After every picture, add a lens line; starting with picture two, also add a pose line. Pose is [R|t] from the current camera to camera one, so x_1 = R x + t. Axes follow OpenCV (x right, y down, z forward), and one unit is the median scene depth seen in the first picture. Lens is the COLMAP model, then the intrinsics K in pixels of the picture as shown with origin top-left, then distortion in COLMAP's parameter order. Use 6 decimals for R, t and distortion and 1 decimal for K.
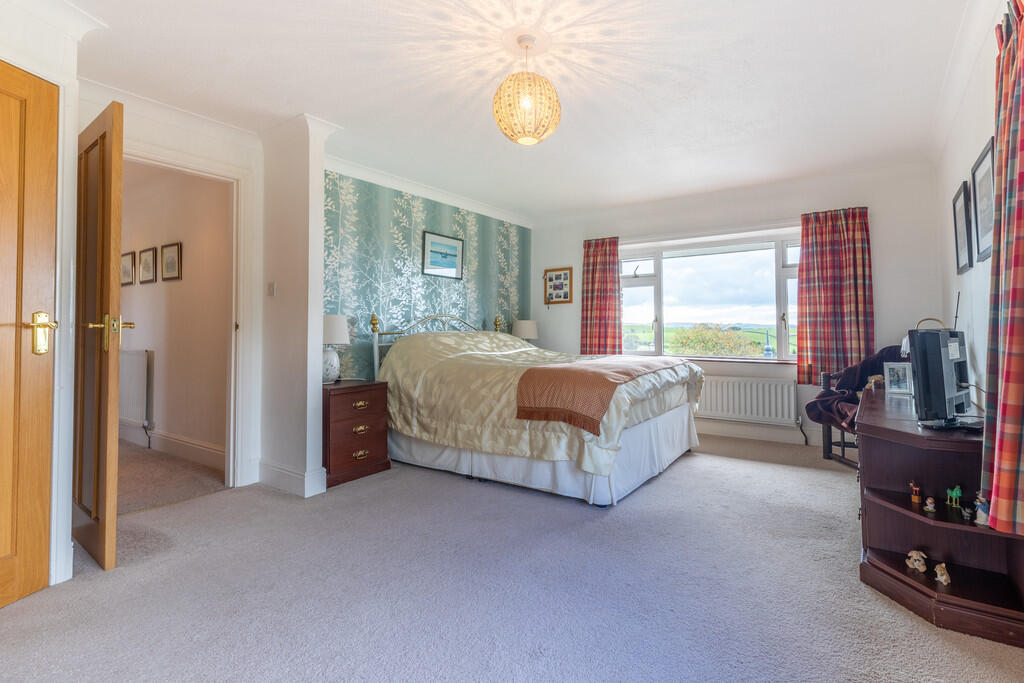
lens RADIAL K [[481.2, 0, 554.8], [0, 481.2, 325.2], [0, 0, 1]] dist [-0.001837, -0.000415]
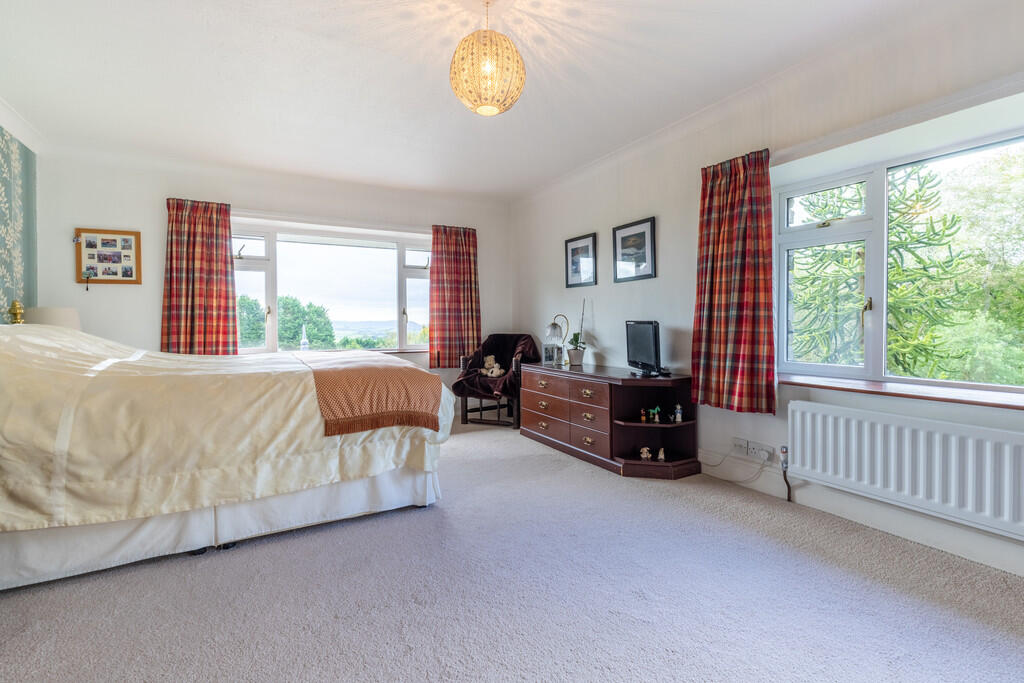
lens RADIAL K [[475.2, 0, 512.0], [0, 475.2, 341.5], [0, 0, 1]] dist [0.003835, 0.000093]
pose [[0.465379, -0.033141, 0.884491, -0.434936], [-0.004943, 0.999186, 0.040039, 0.008015], [-0.885098, -0.023005, 0.464837, 0.278895]]
